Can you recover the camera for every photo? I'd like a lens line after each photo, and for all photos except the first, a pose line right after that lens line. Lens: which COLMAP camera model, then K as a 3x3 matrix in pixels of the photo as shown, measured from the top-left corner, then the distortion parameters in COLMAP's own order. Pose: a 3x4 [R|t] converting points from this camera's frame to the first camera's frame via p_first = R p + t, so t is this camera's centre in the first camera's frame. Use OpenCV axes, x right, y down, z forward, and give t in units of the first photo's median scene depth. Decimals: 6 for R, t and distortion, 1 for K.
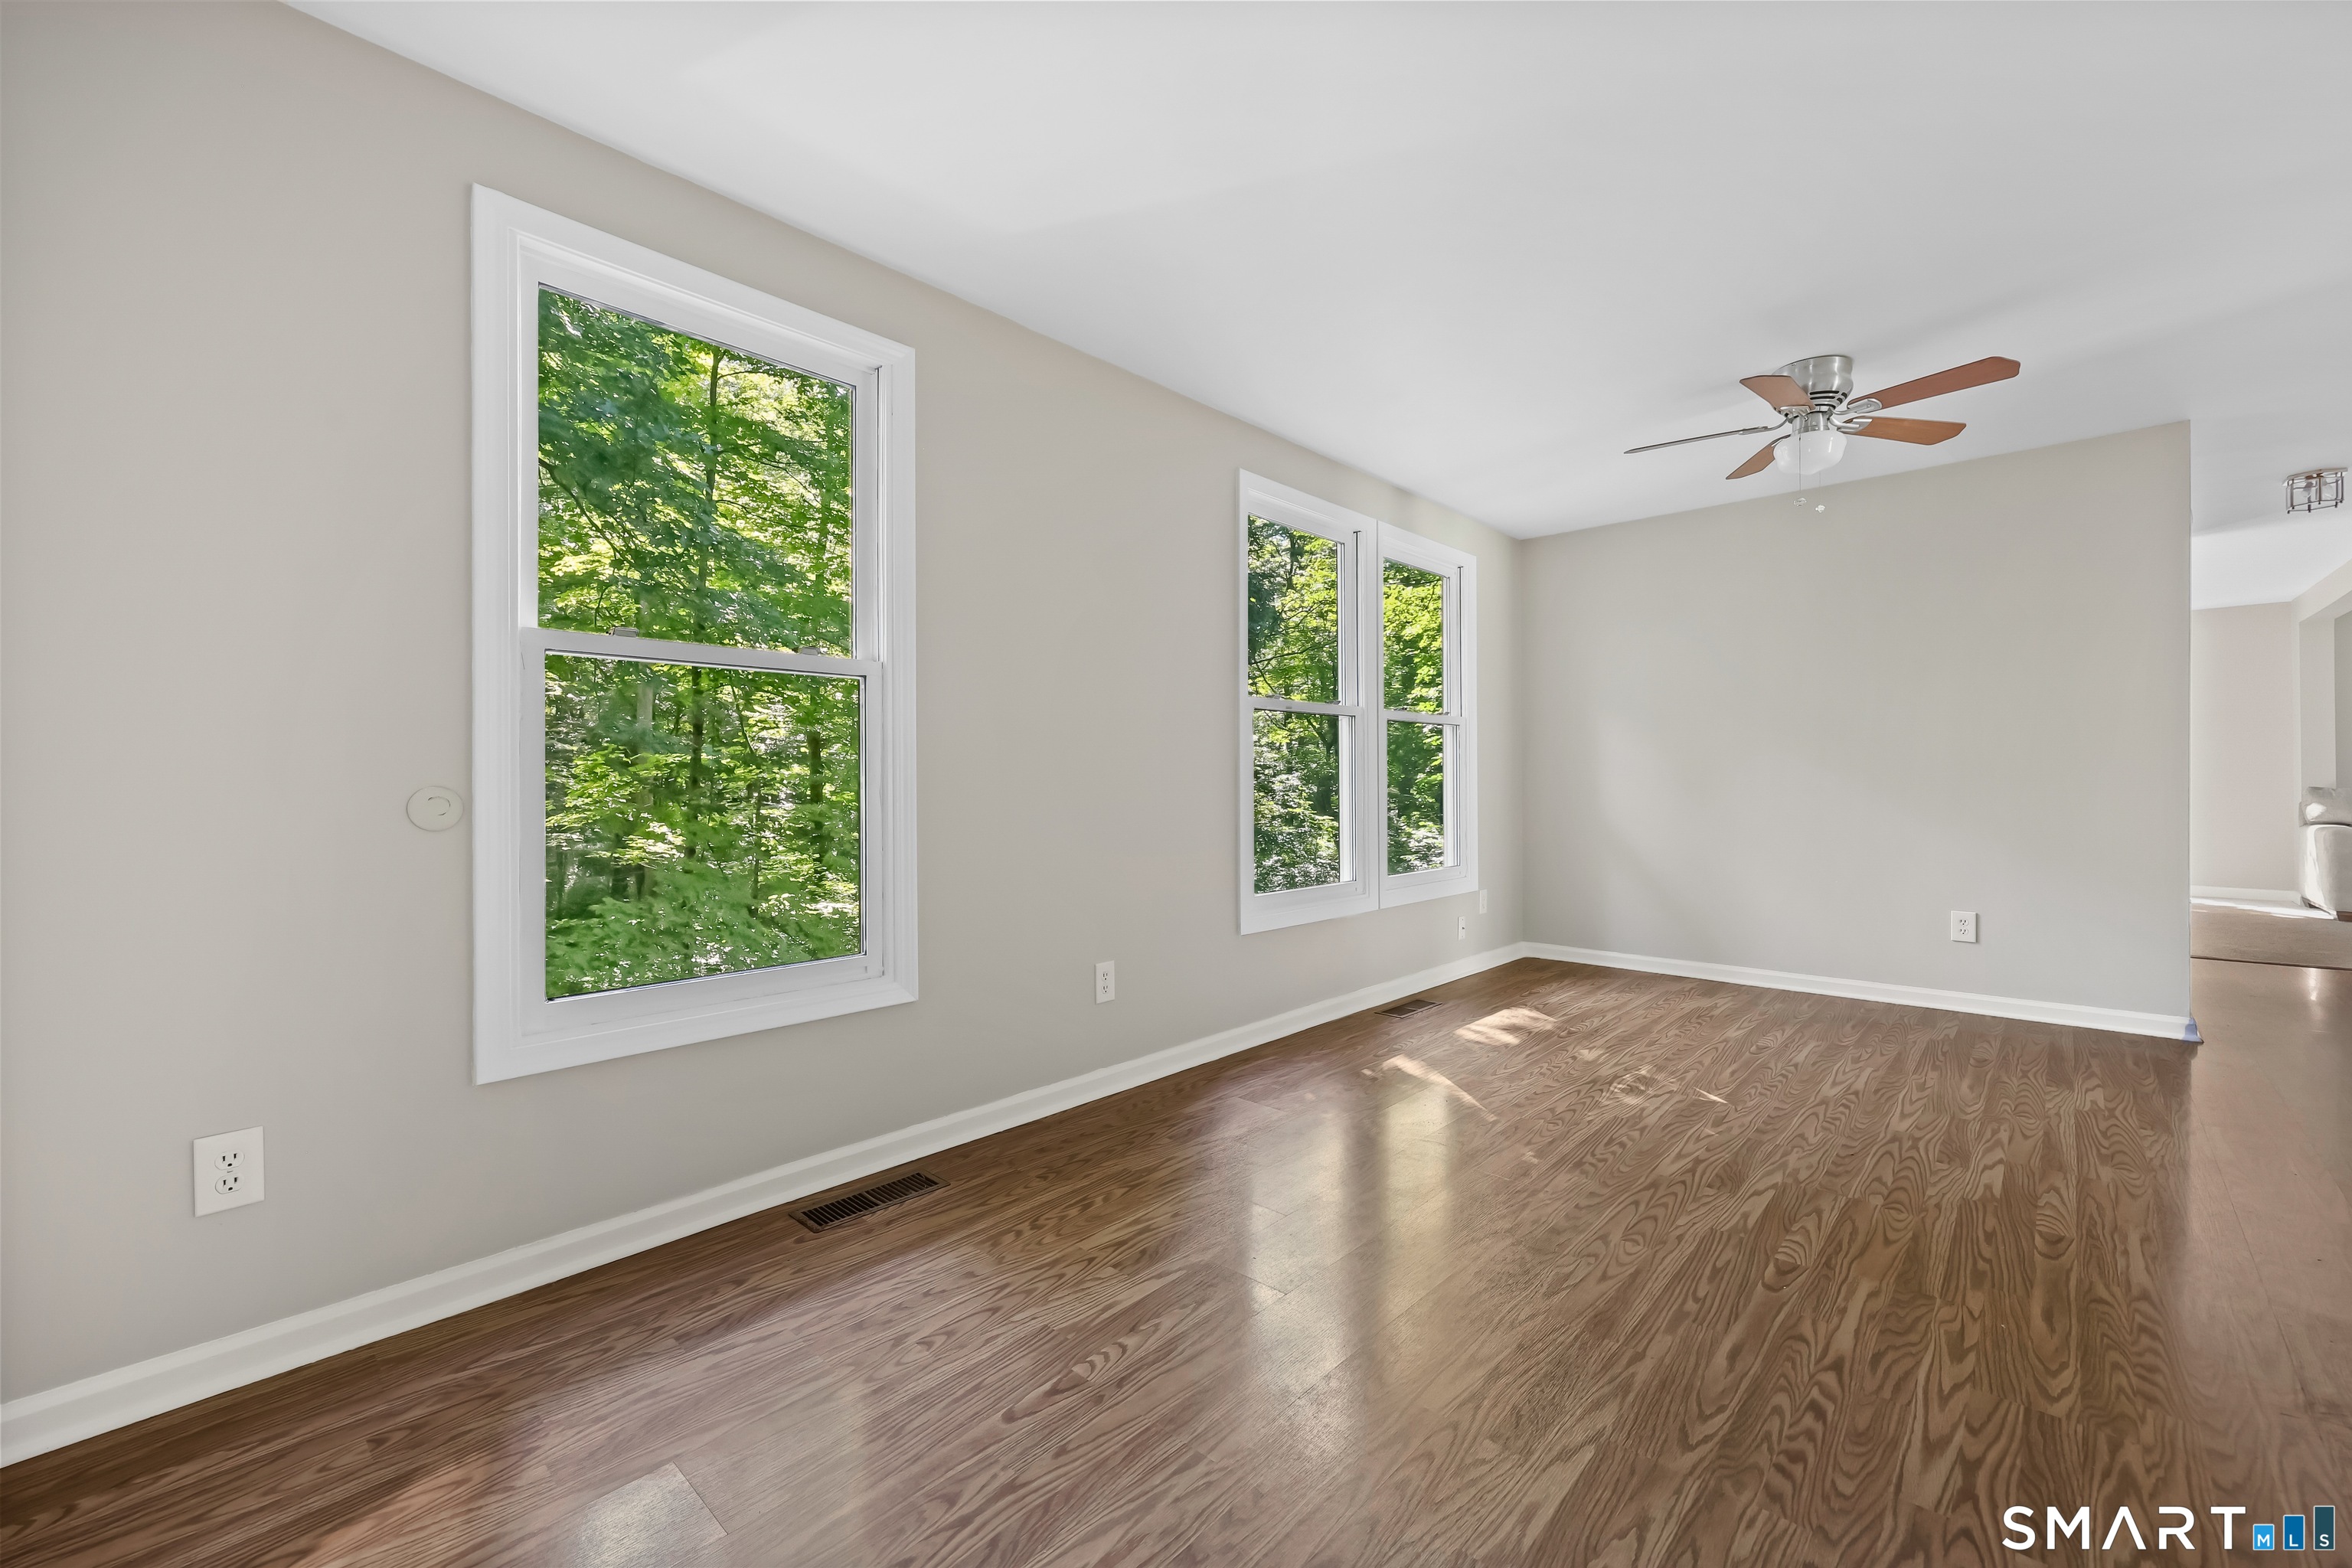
lens RADIAL K [[952.0, 0, 1173.7], [0, 952.0, 781.4], [0, 0, 1]] dist [0.001911, 0.000416]
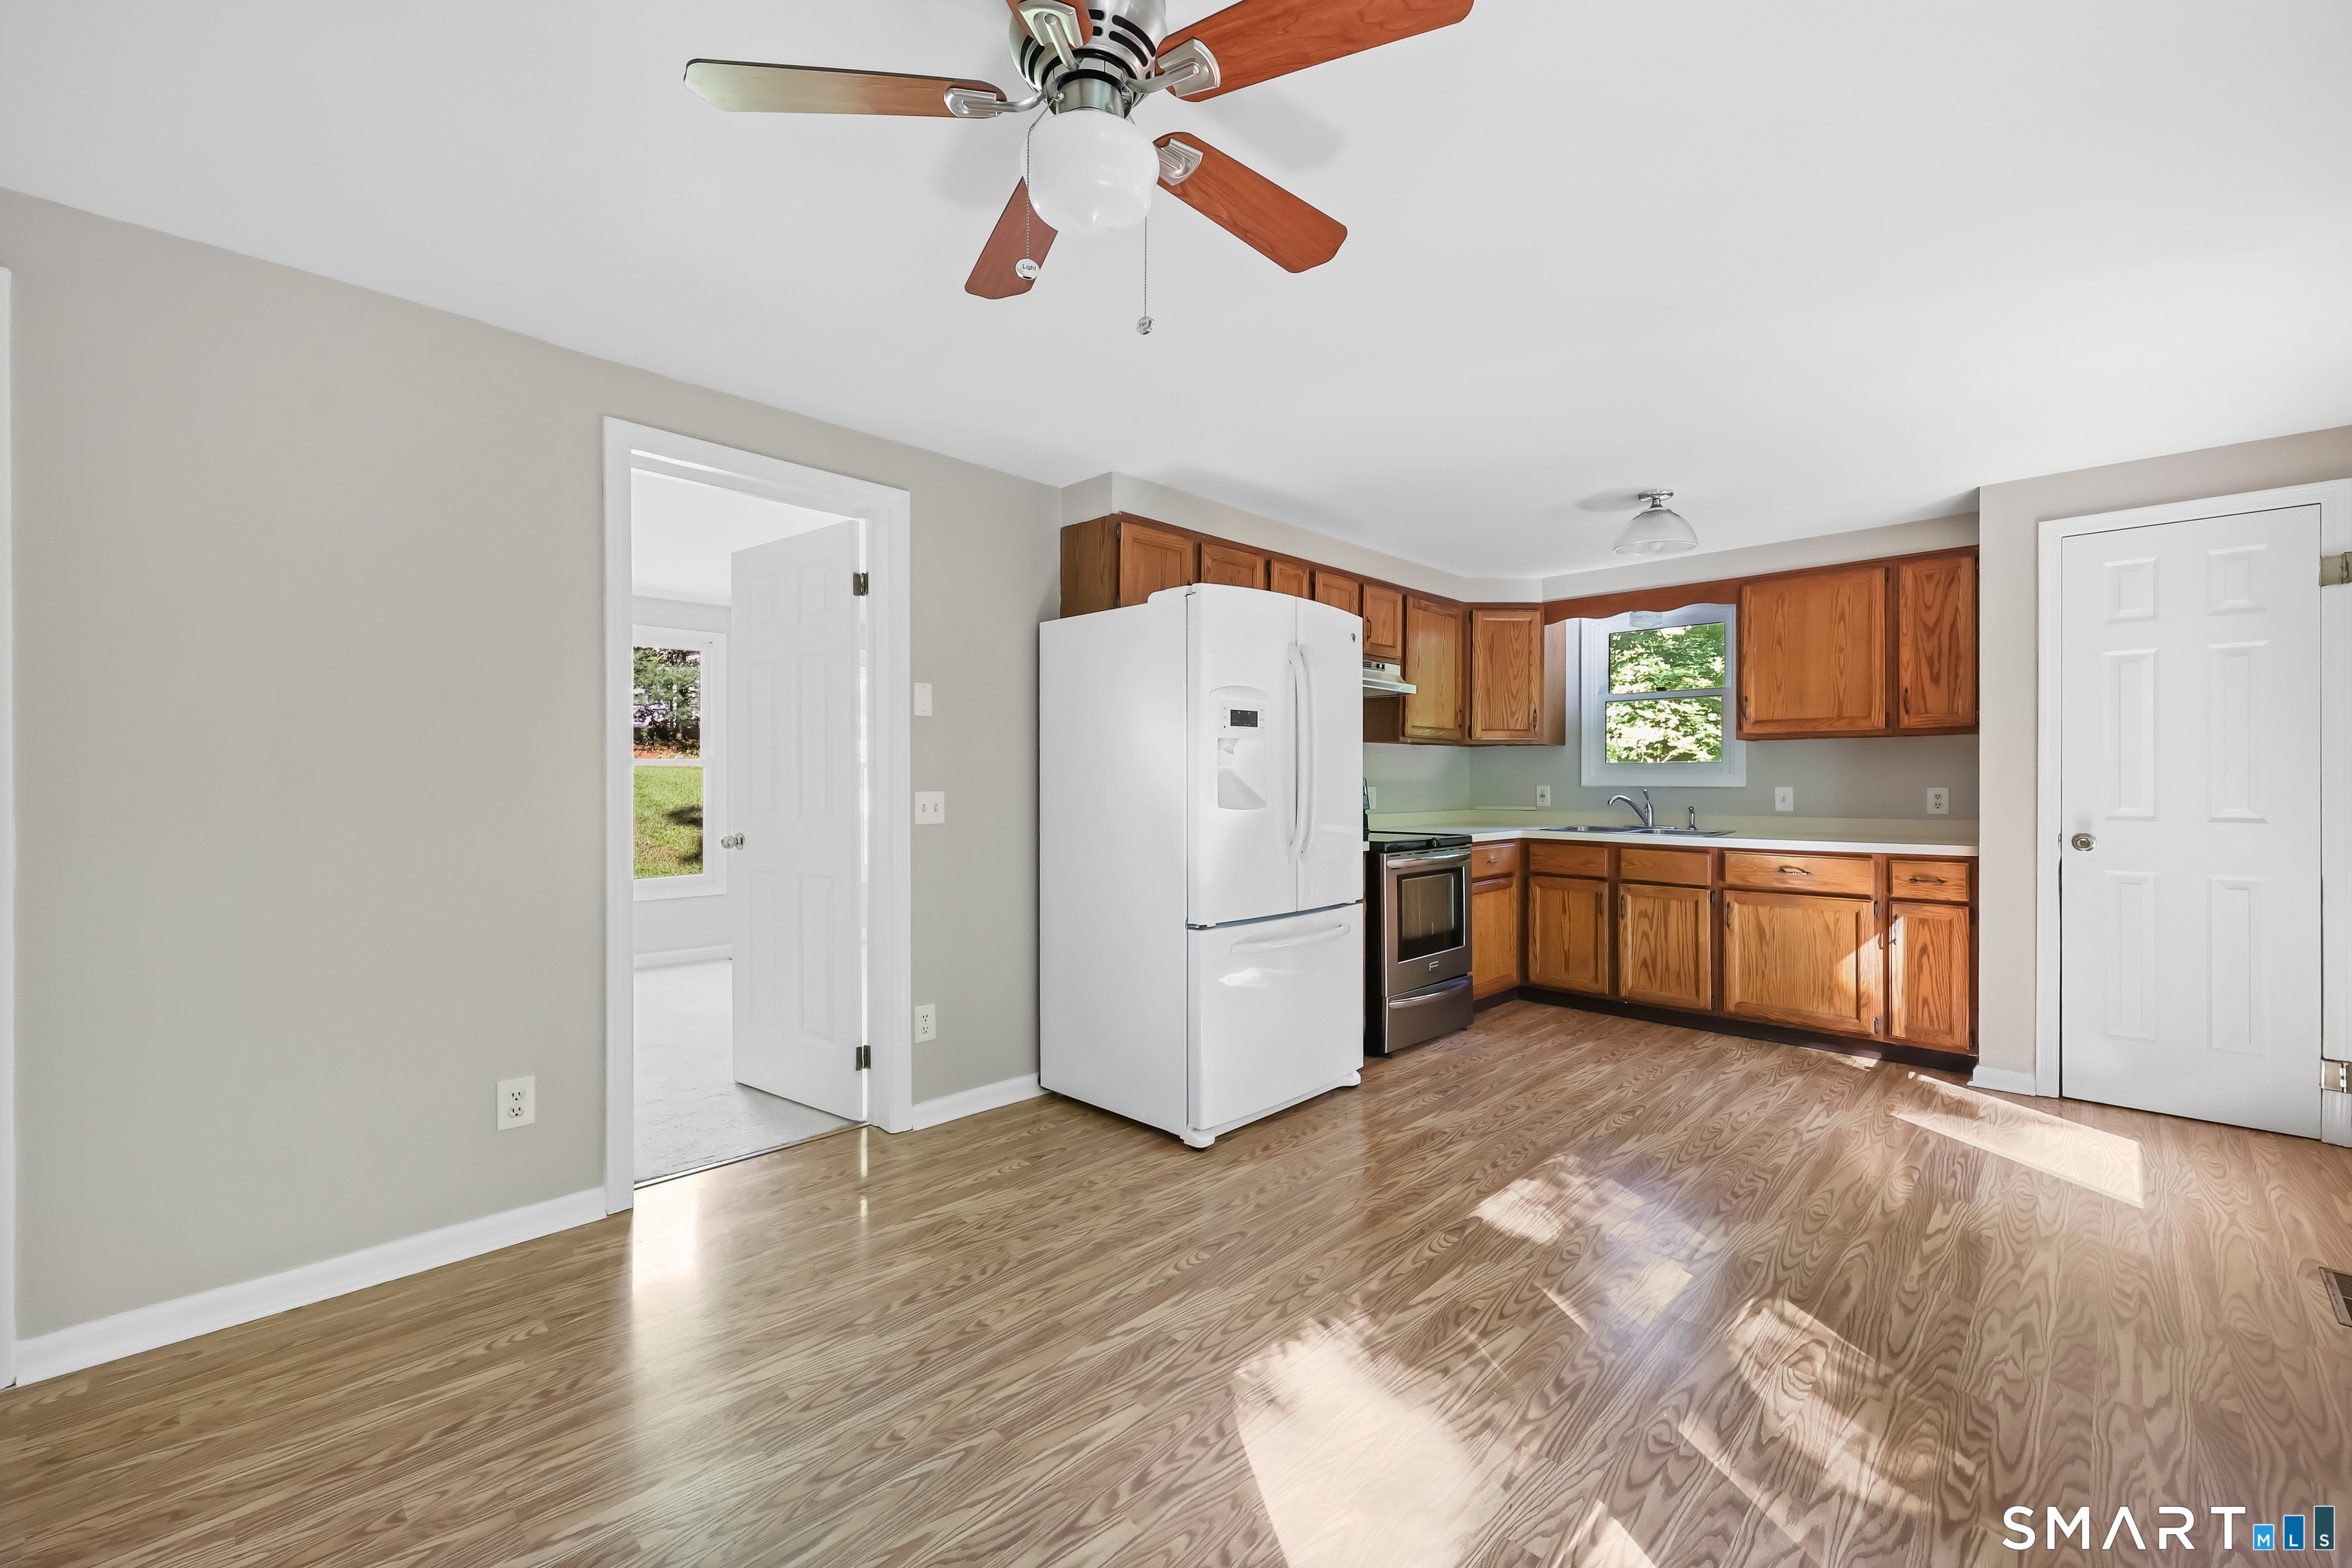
lens RADIAL K [[951.8, 0, 1190.6], [0, 951.8, 776.0], [0, 0, 1]] dist [0.000519, 0.000024]
pose [[-0.999884, 0.003794, 0.014725, 0.801448], [0.003775, 0.999992, -0.001302, -0.086032], [-0.014730, -0.001246, -0.999891, 1.874751]]
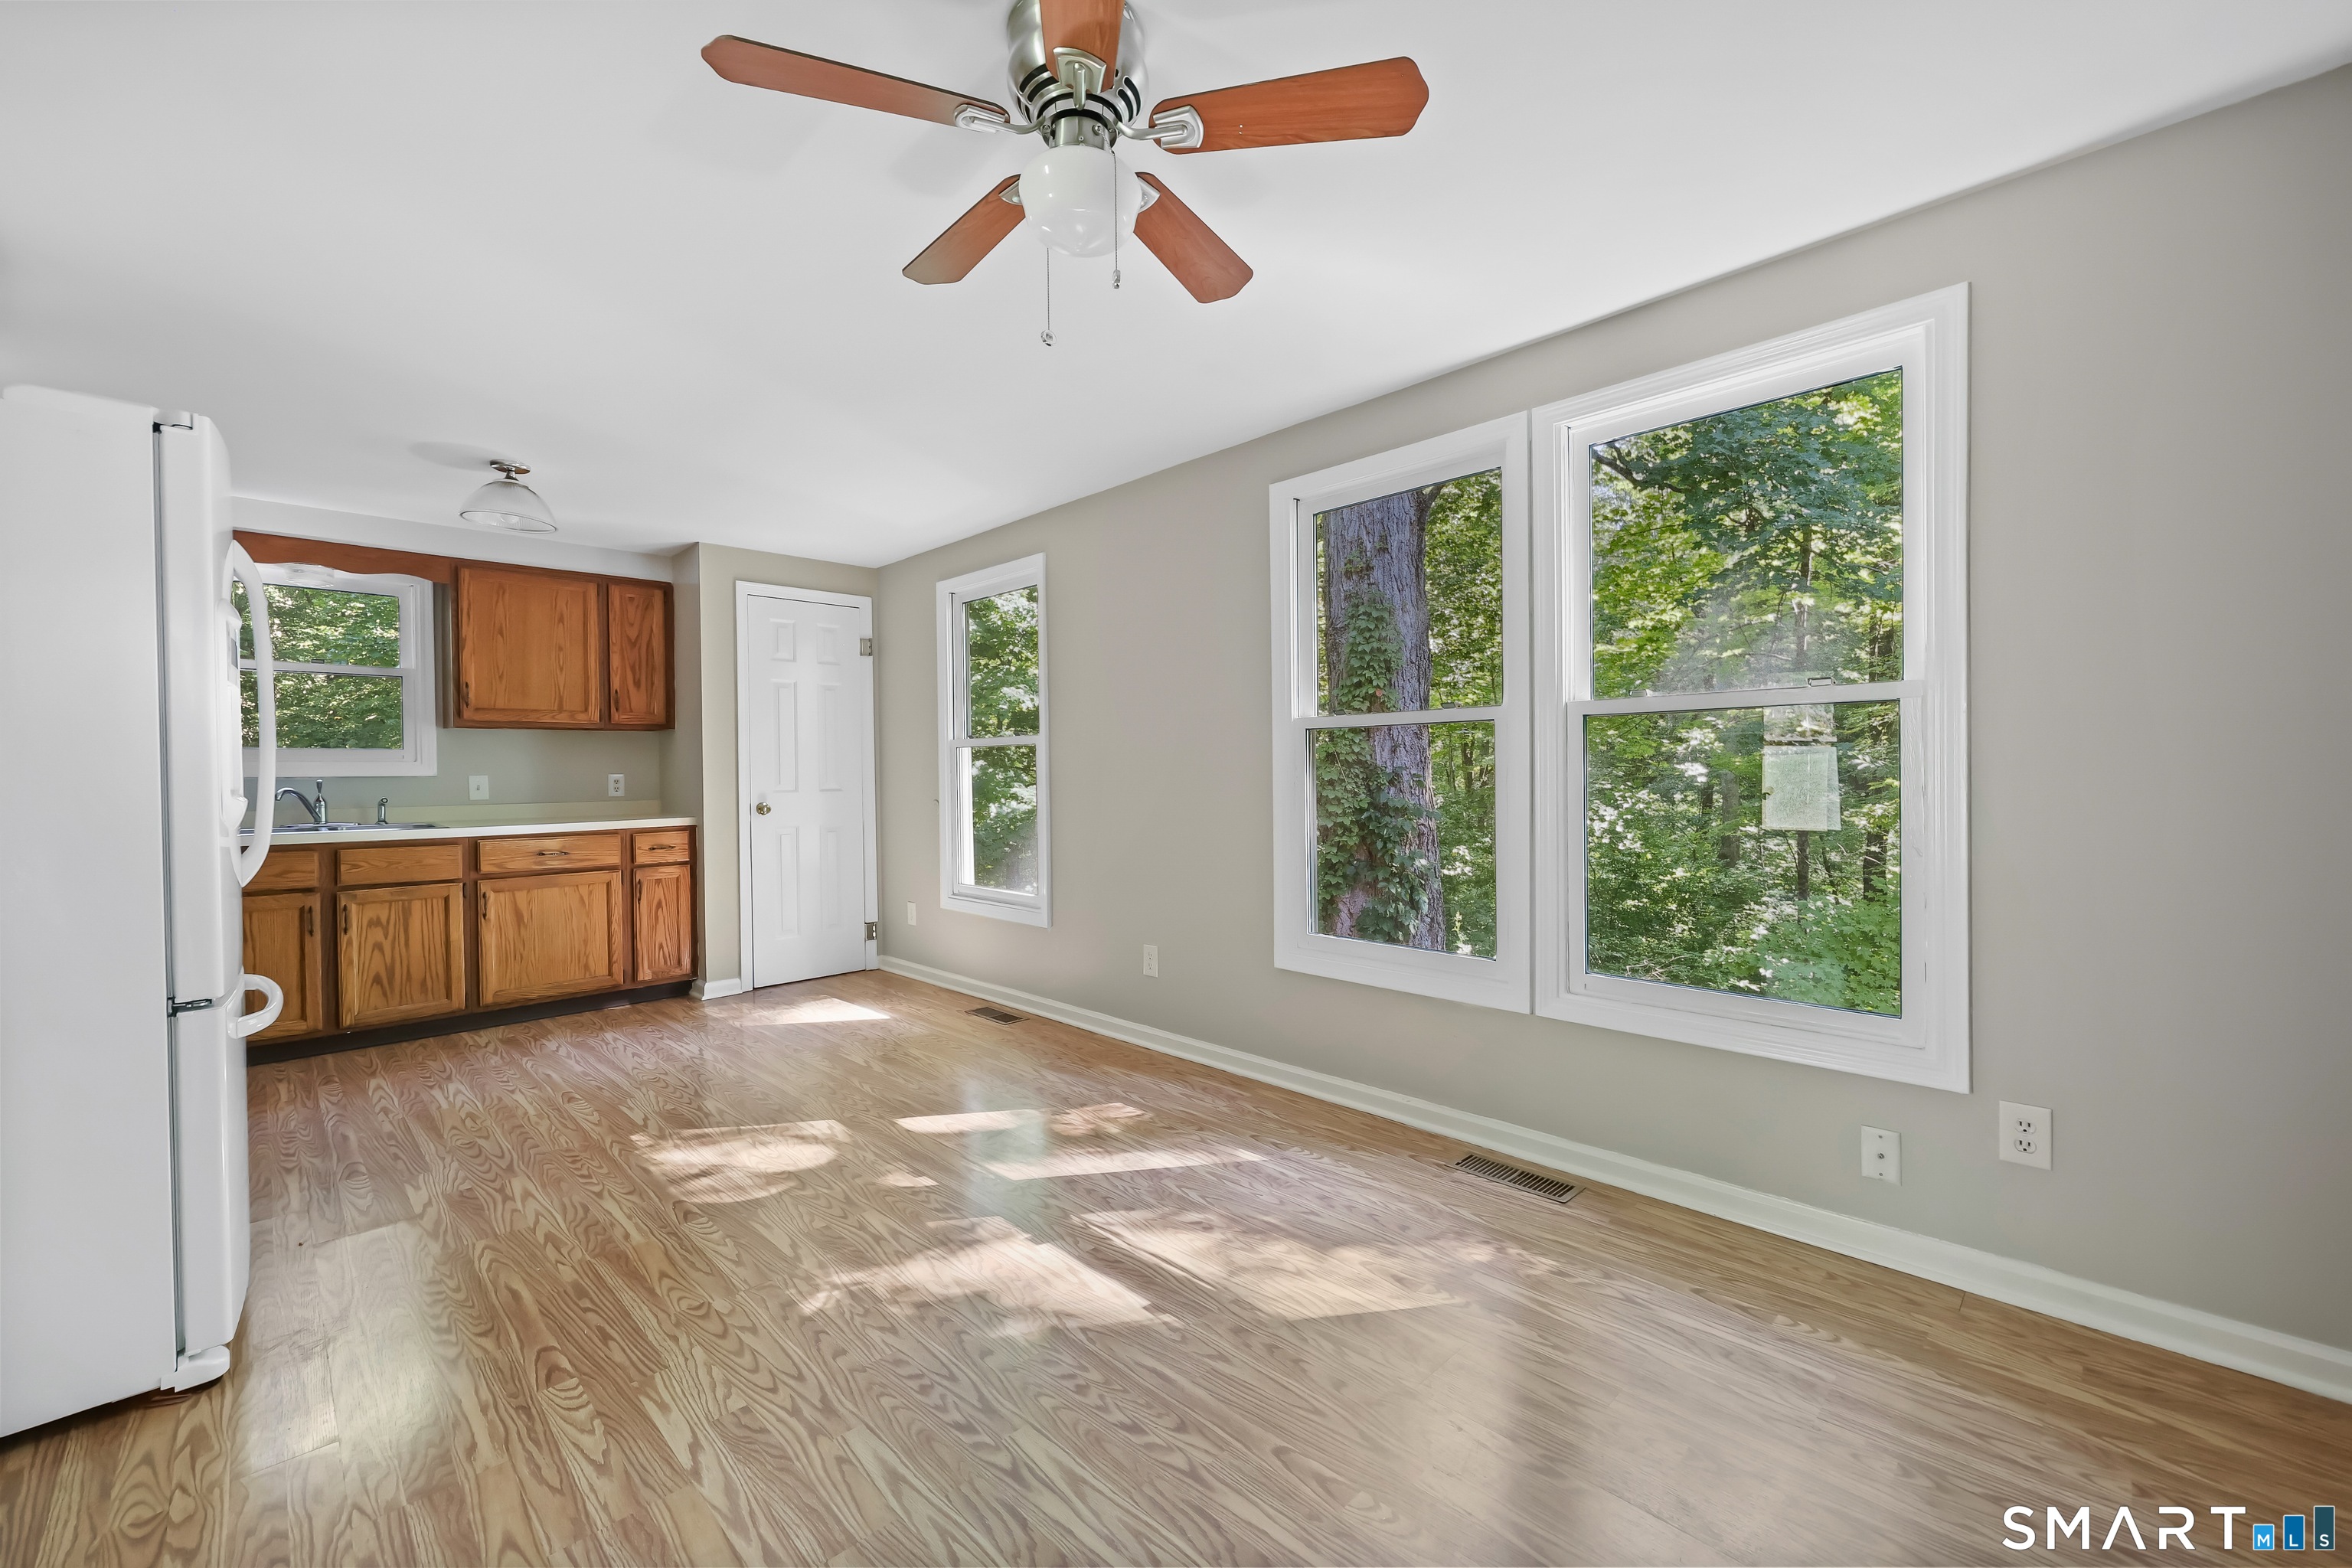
lens RADIAL K [[931.4, 0, 1179.1], [0, 931.4, 778.3], [0, 0, 1]] dist [-0.002569, 0.000176]
pose [[-0.036059, 0.009642, -0.999303, 1.503860], [0.008769, 0.999918, 0.009332, -0.059801], [0.999311, -0.008426, -0.036141, 1.384212]]
